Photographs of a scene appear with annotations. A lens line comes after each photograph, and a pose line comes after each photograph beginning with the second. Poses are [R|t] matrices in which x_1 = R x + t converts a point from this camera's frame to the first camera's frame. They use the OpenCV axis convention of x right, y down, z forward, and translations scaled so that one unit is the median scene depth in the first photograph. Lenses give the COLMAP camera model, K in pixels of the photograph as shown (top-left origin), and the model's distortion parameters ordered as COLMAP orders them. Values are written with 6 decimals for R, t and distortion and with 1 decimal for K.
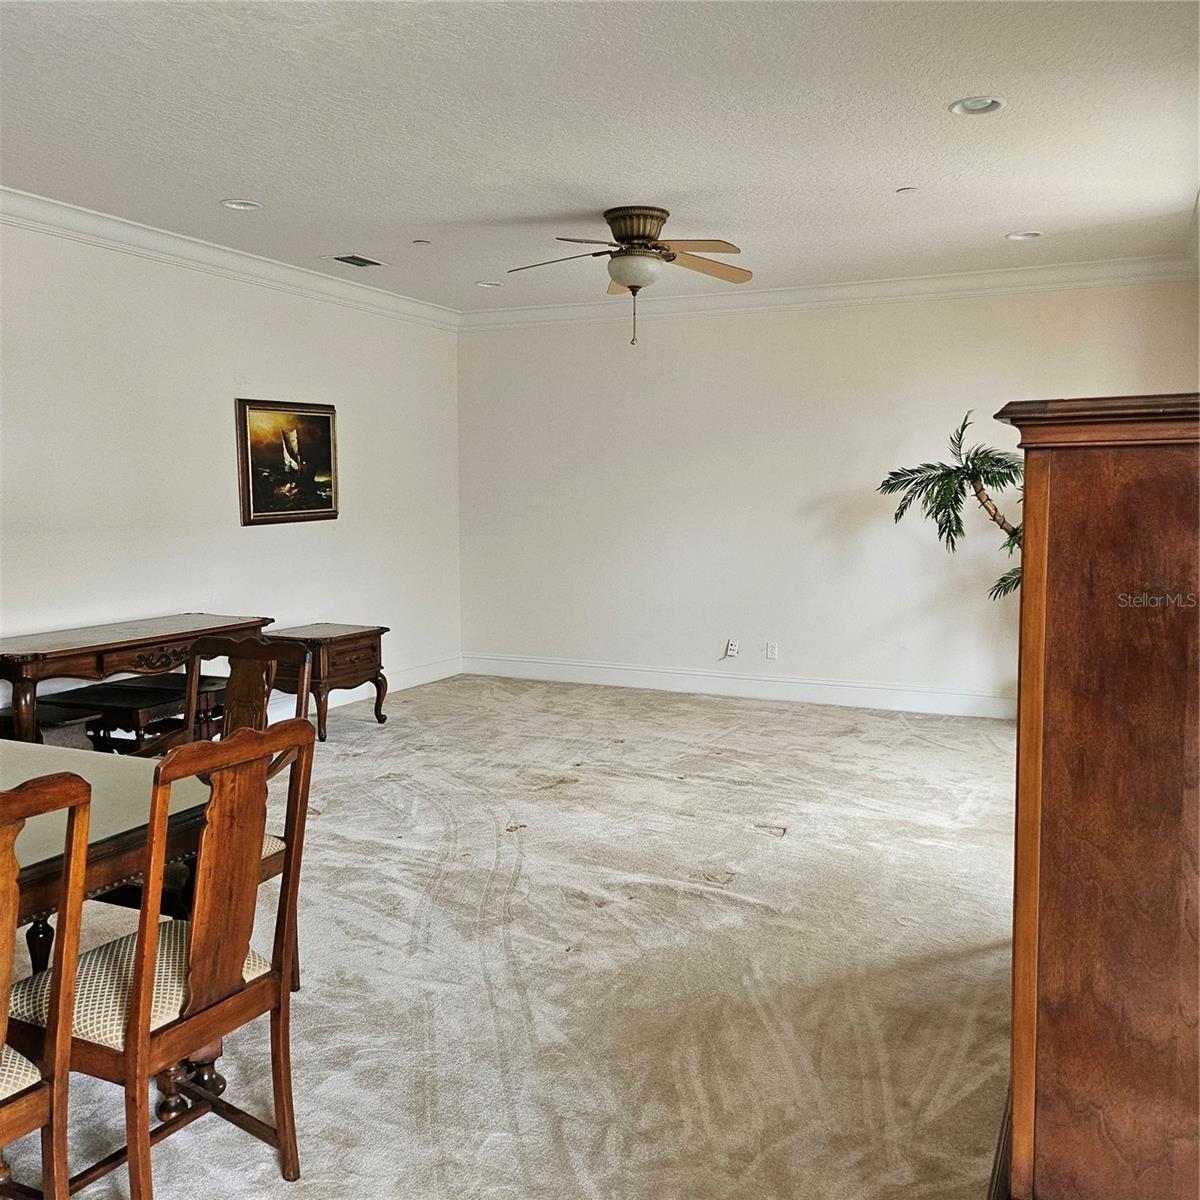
lens RADIAL K [[1111.9, 0, 596.0], [0, 1111.9, 555.5], [0, 0, 1]] dist [0.054683, -0.045307]
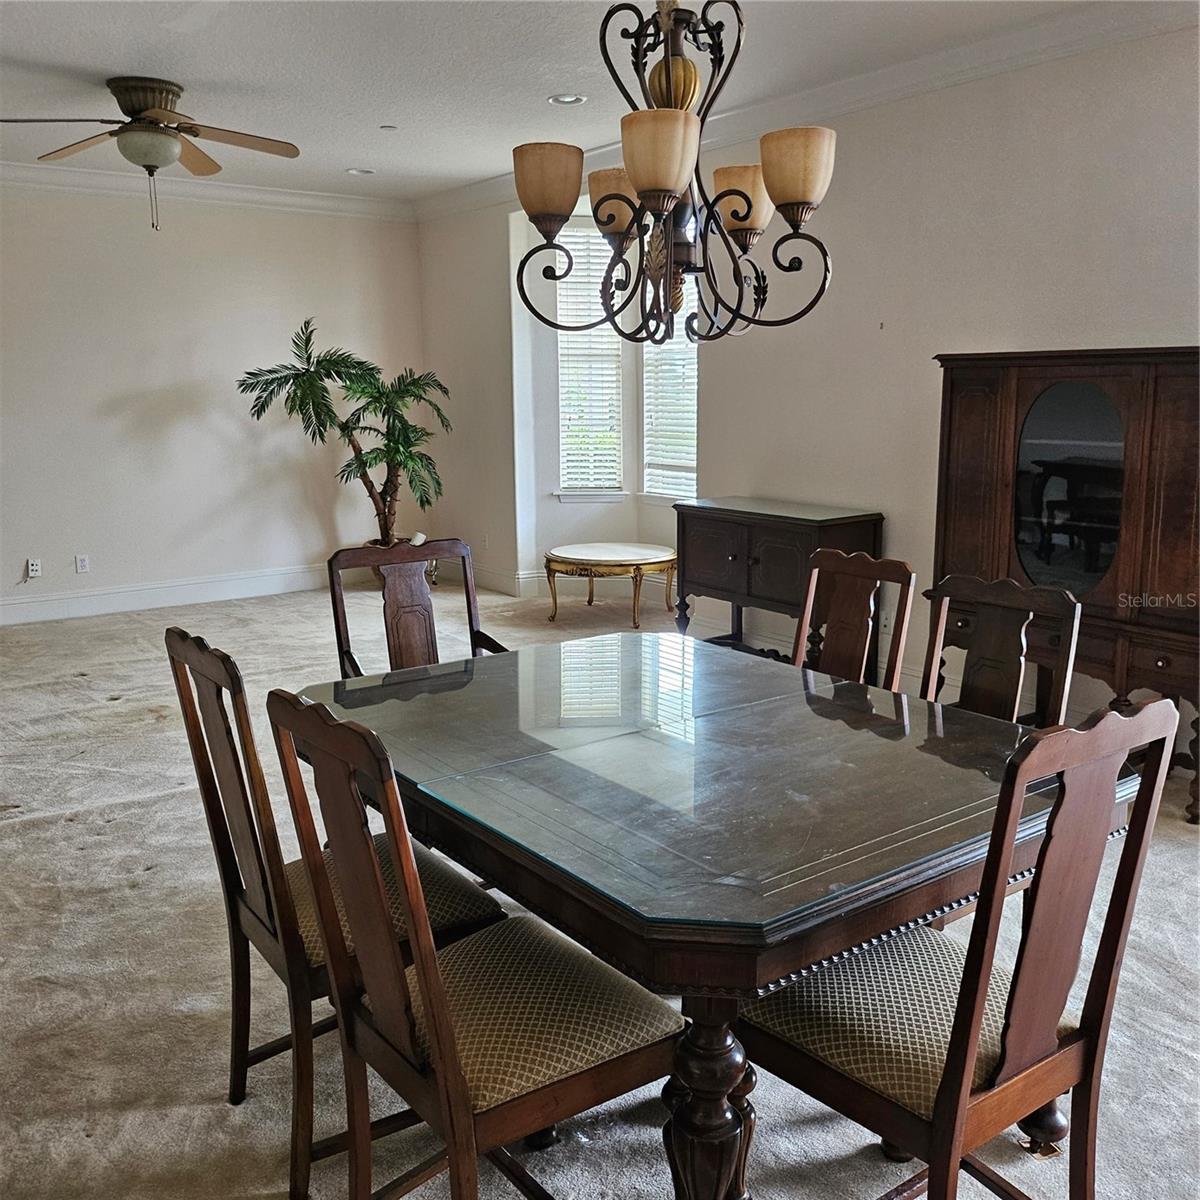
lens RADIAL K [[1111.9, 0, 596.0], [0, 1111.9, 555.5], [0, 0, 1]] dist [0.054683, -0.045307]
pose [[0.490685, -0.139885, 0.860035, -0.627293], [0.064529, 0.990153, 0.124232, -0.015352], [-0.868944, -0.005461, 0.494880, 0.222338]]
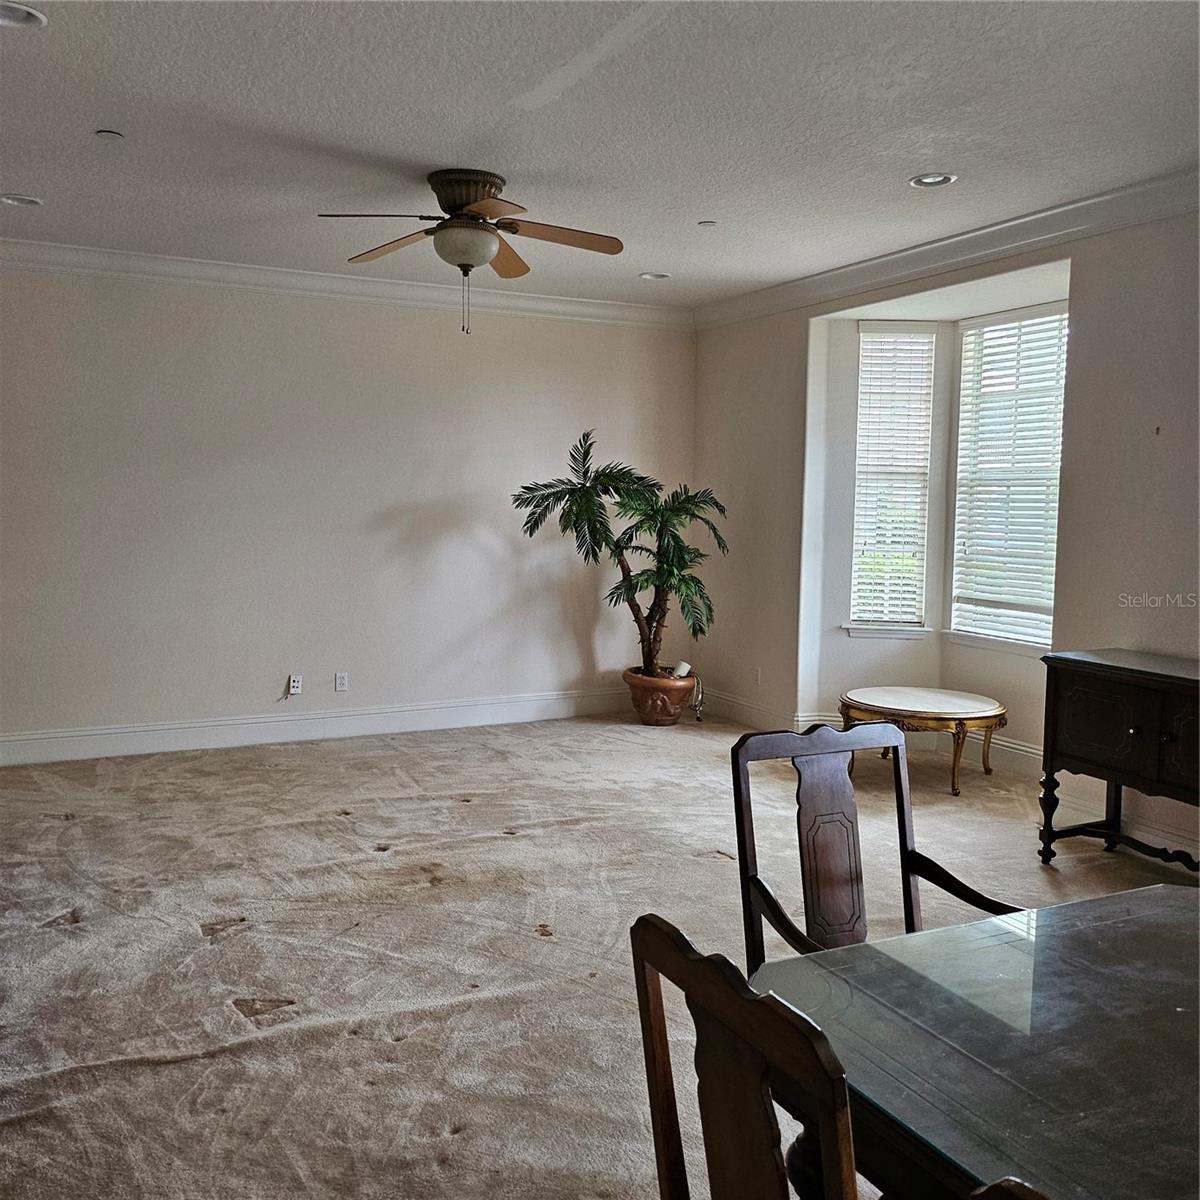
lens RADIAL K [[1111.9, 0, 596.0], [0, 1111.9, 555.5], [0, 0, 1]] dist [0.054683, -0.045307]
pose [[0.639452, -0.035961, 0.767990, -0.560444], [0.038410, 0.999152, 0.014804, -0.030711], [-0.767871, 0.020032, 0.640291, 0.384003]]
